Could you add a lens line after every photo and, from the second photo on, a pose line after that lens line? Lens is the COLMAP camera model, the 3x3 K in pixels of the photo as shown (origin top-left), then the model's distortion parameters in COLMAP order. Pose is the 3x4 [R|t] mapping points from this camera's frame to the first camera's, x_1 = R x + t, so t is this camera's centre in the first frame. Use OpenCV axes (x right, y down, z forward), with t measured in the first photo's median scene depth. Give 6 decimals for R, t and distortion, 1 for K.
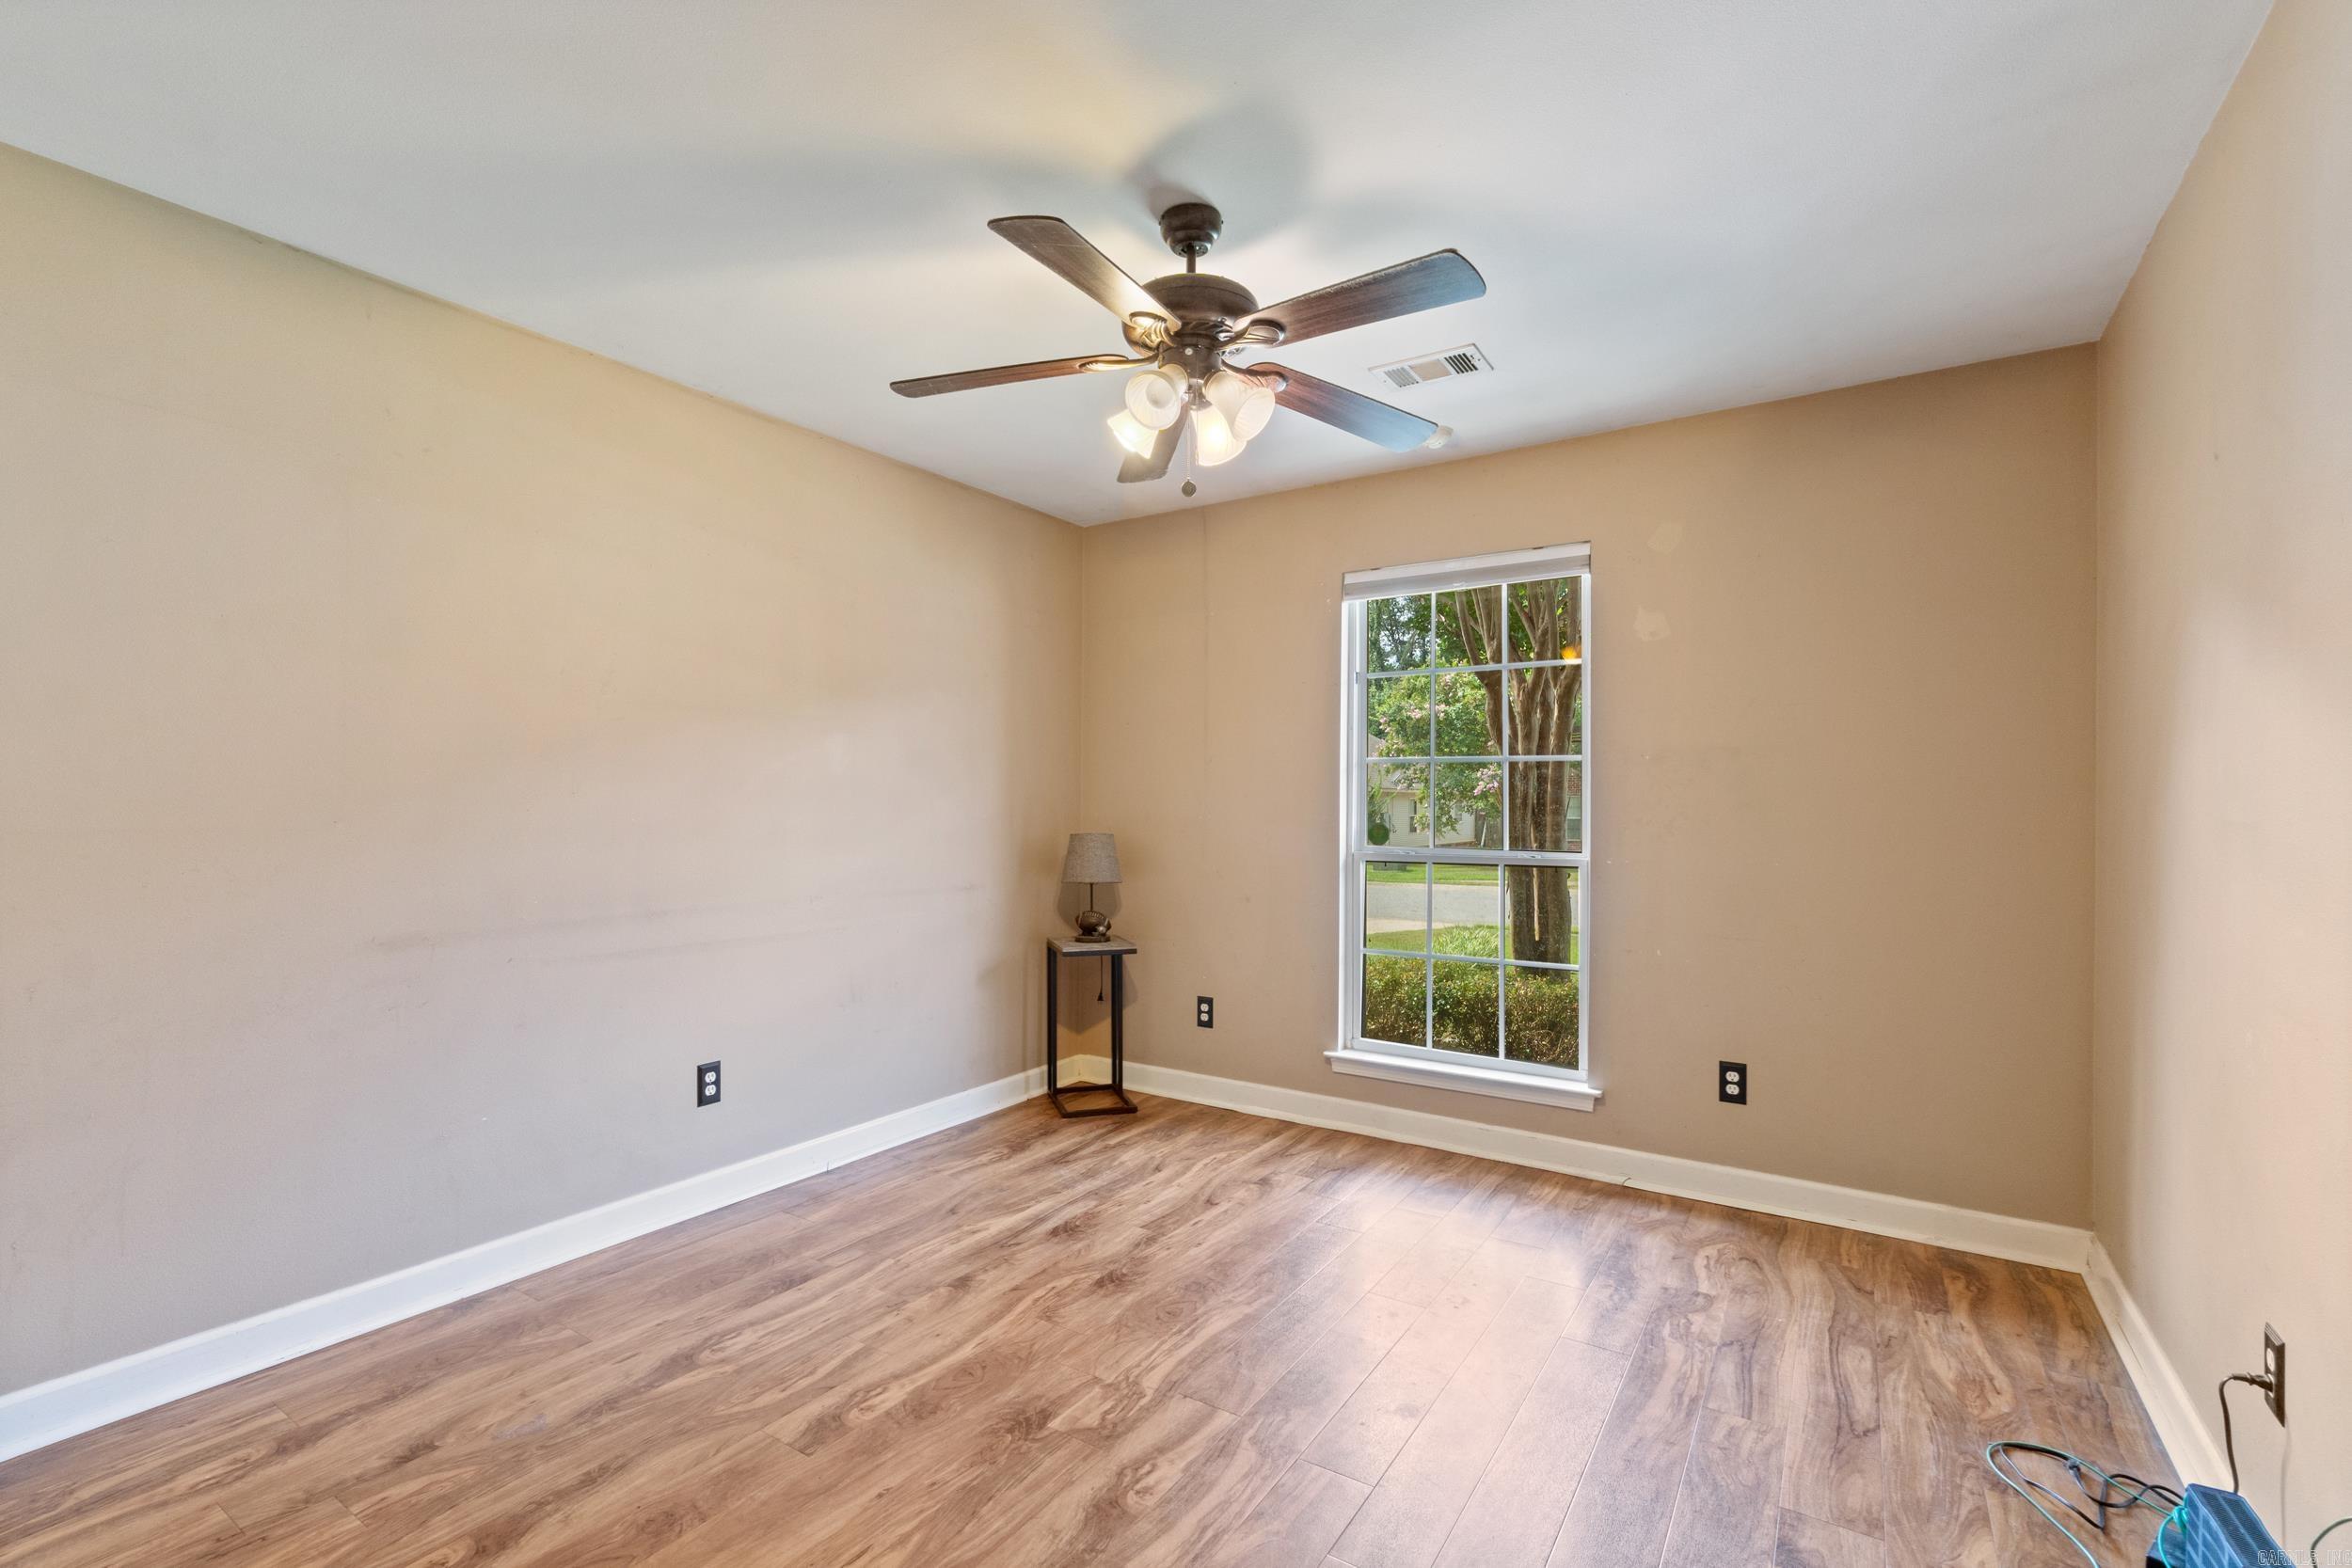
lens RADIAL K [[1030.3, 0, 1171.3], [0, 1030.3, 800.4], [0, 0, 1]] dist [-0.004697, 0.002062]
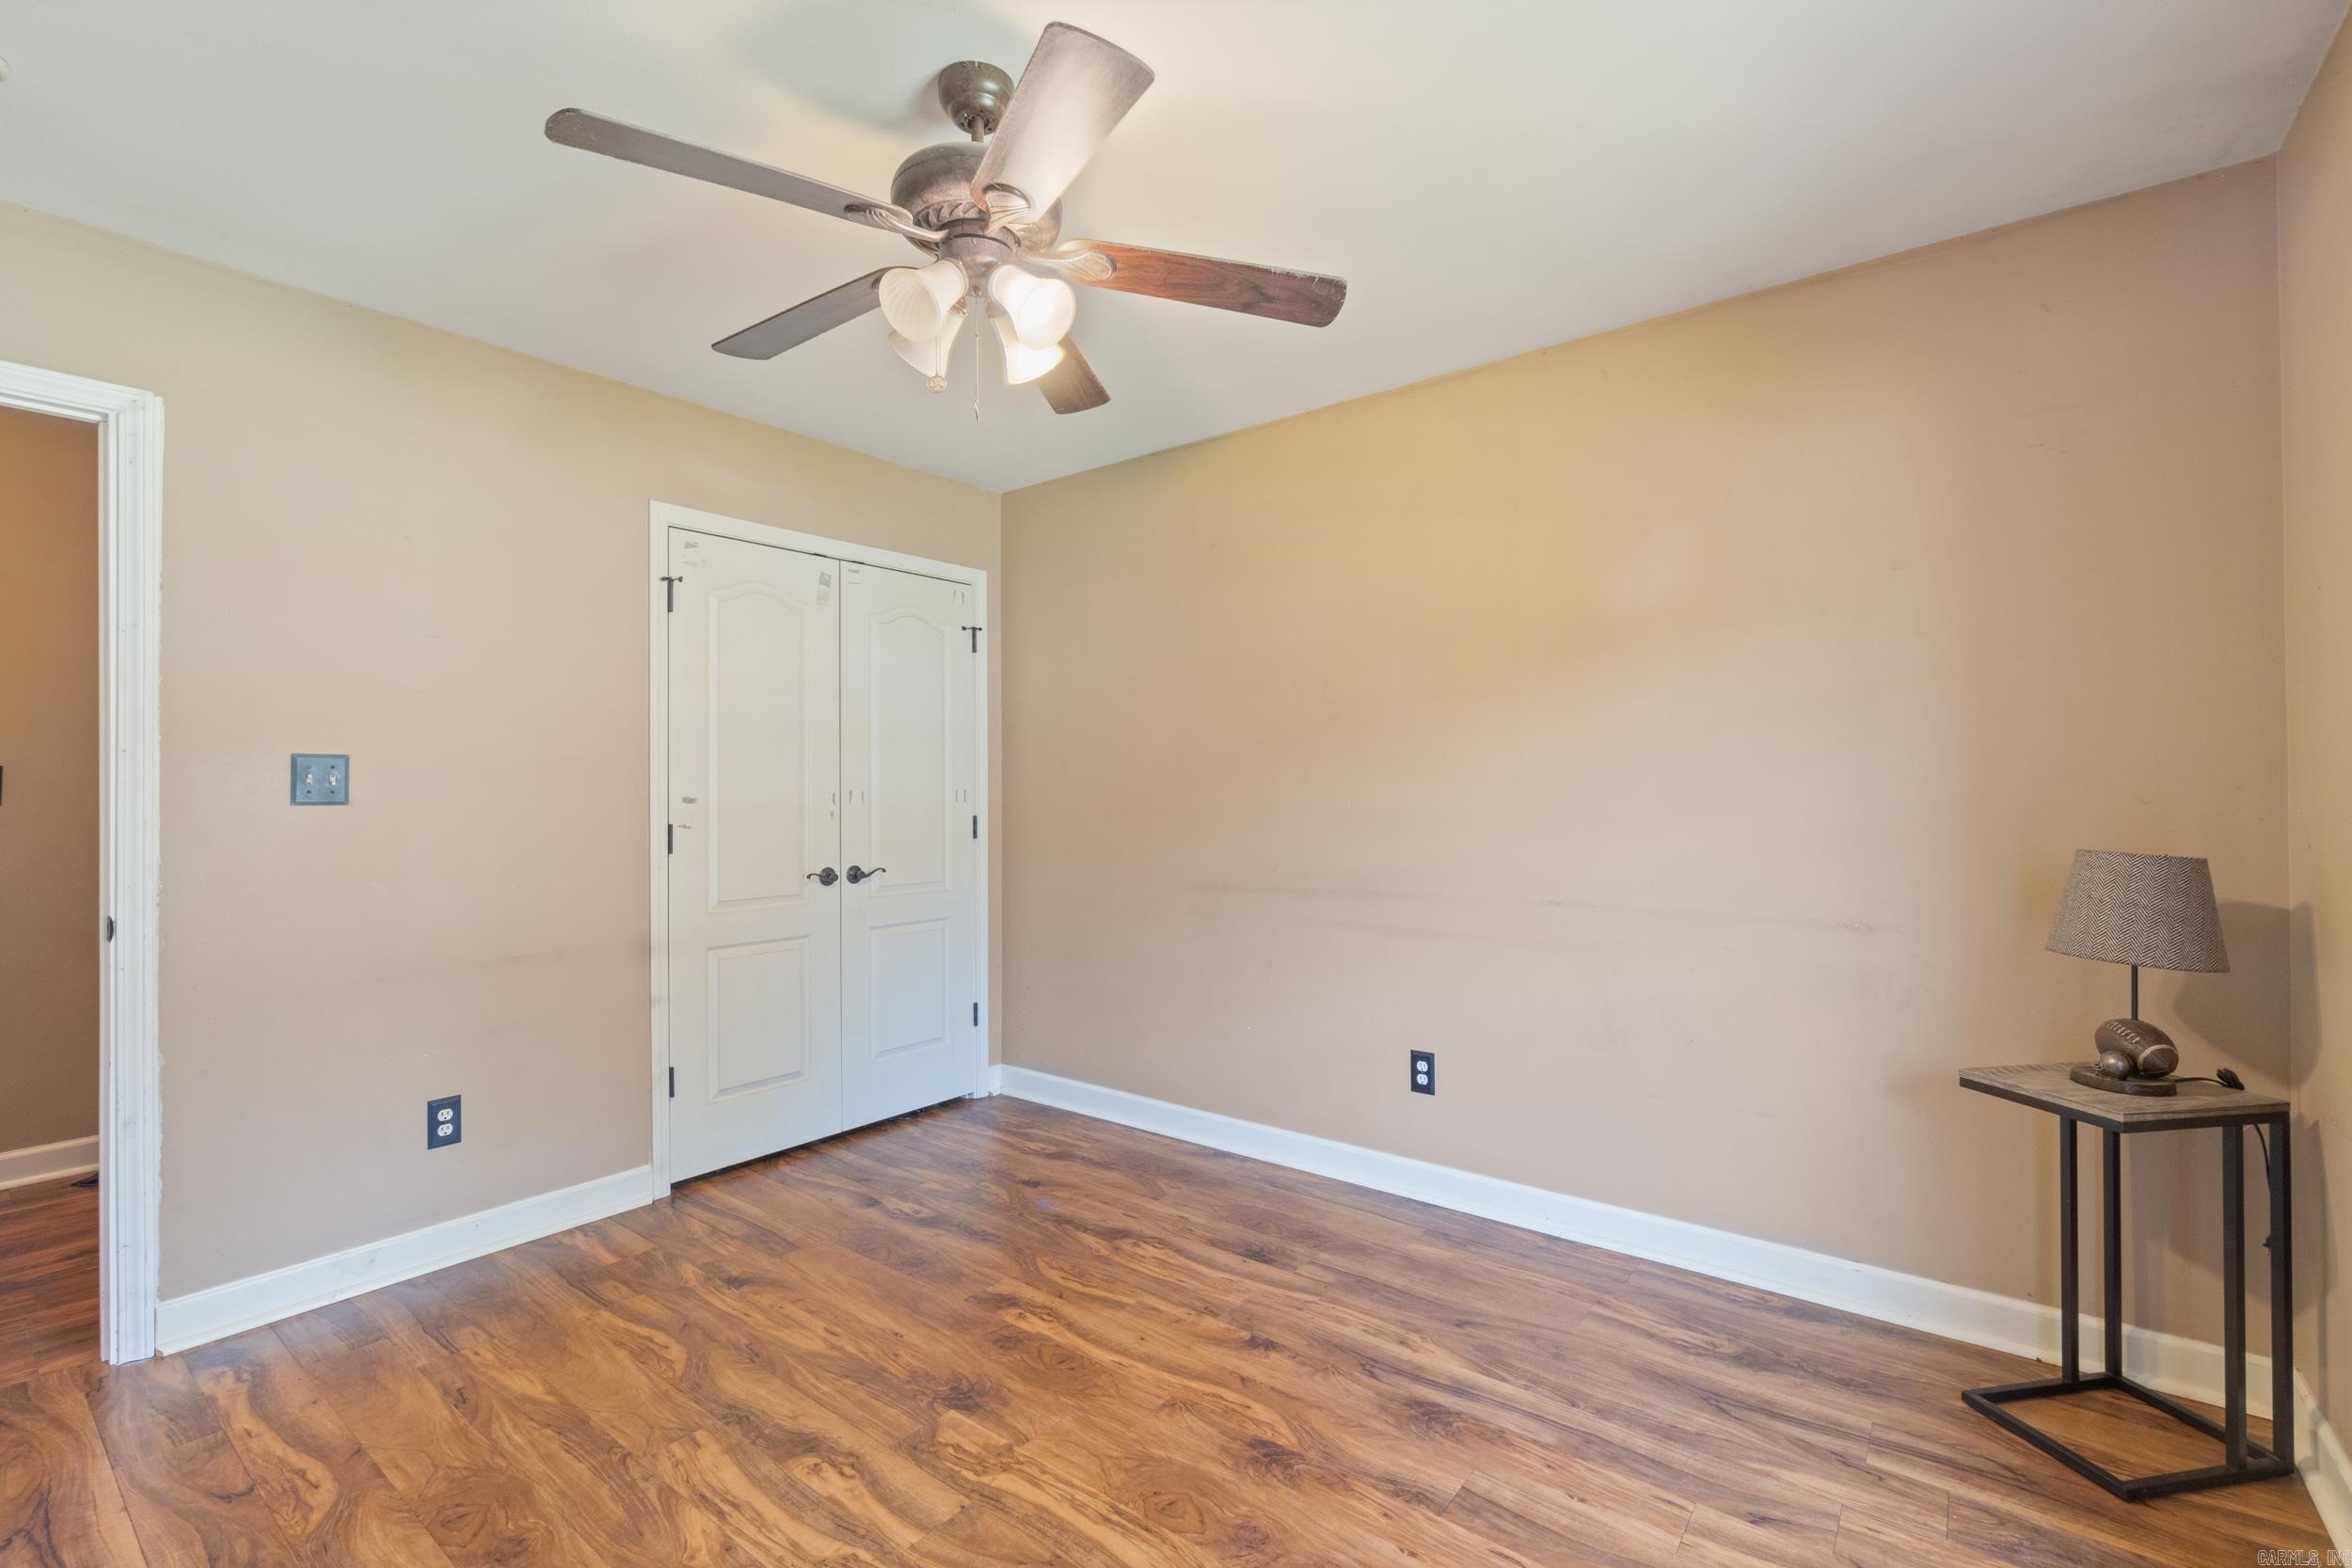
lens RADIAL K [[1030.3, 0, 1171.0], [0, 1030.3, 780.1], [0, 0, 1]] dist [-0.004697, 0.002062]
pose [[-0.076510, -0.011094, -0.997007, 0.656475], [0.010358, 0.999875, -0.011921, 0.001455], [0.997015, -0.011239, -0.076386, 0.969196]]
